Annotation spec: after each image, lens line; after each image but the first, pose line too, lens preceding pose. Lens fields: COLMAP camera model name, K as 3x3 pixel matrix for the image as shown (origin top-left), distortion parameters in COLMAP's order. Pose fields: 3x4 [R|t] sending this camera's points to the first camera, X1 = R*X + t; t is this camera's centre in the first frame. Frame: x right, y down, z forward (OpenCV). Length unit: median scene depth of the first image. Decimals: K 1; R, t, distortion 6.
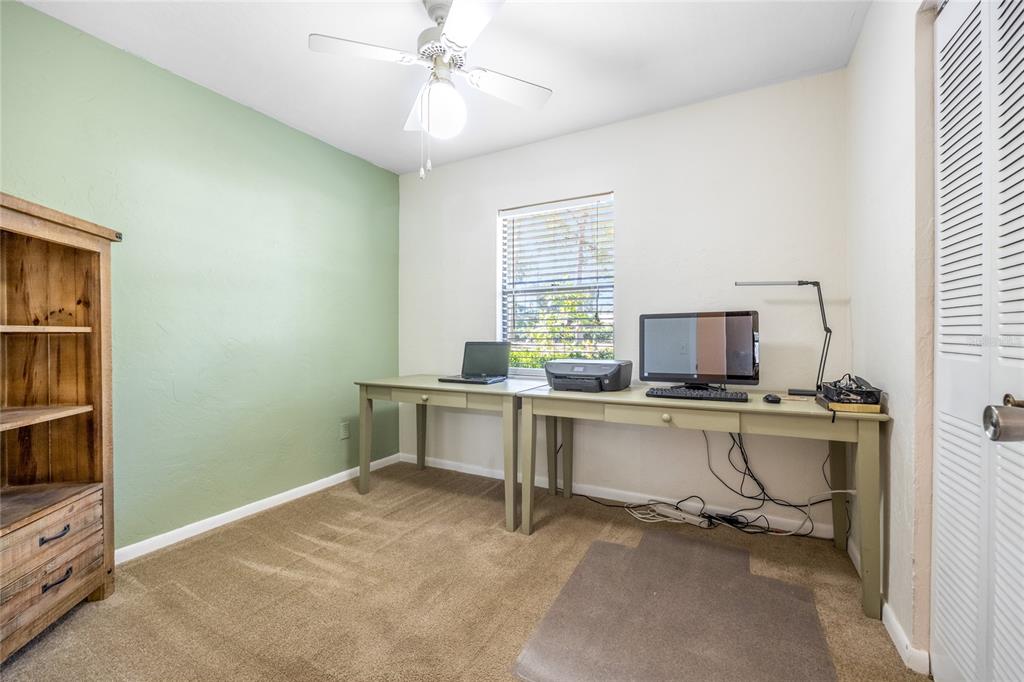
lens RADIAL K [[390.2, 0, 513.8], [0, 390.2, 334.2], [0, 0, 1]] dist [-0.001431, -0.000051]
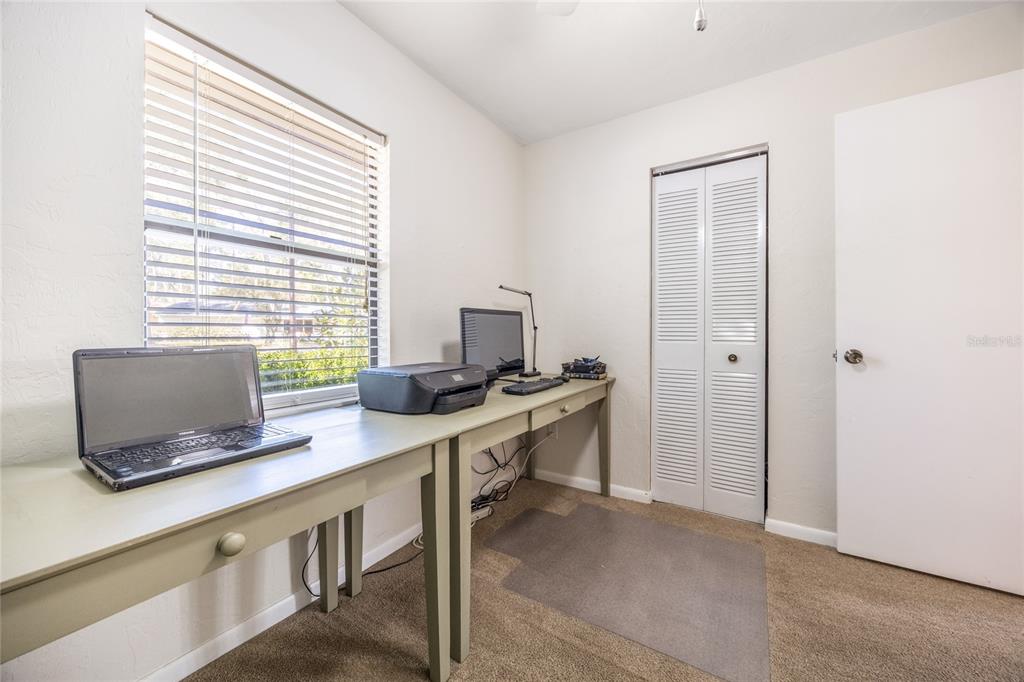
lens RADIAL K [[388.4, 0, 514.2], [0, 388.4, 338.6], [0, 0, 1]] dist [-0.002021, 0.000158]
pose [[0.074532, -0.011552, 0.997152, -0.560431], [-0.004000, 0.999921, 0.011883, 0.008032], [-0.997211, -0.004874, 0.074479, 0.883669]]
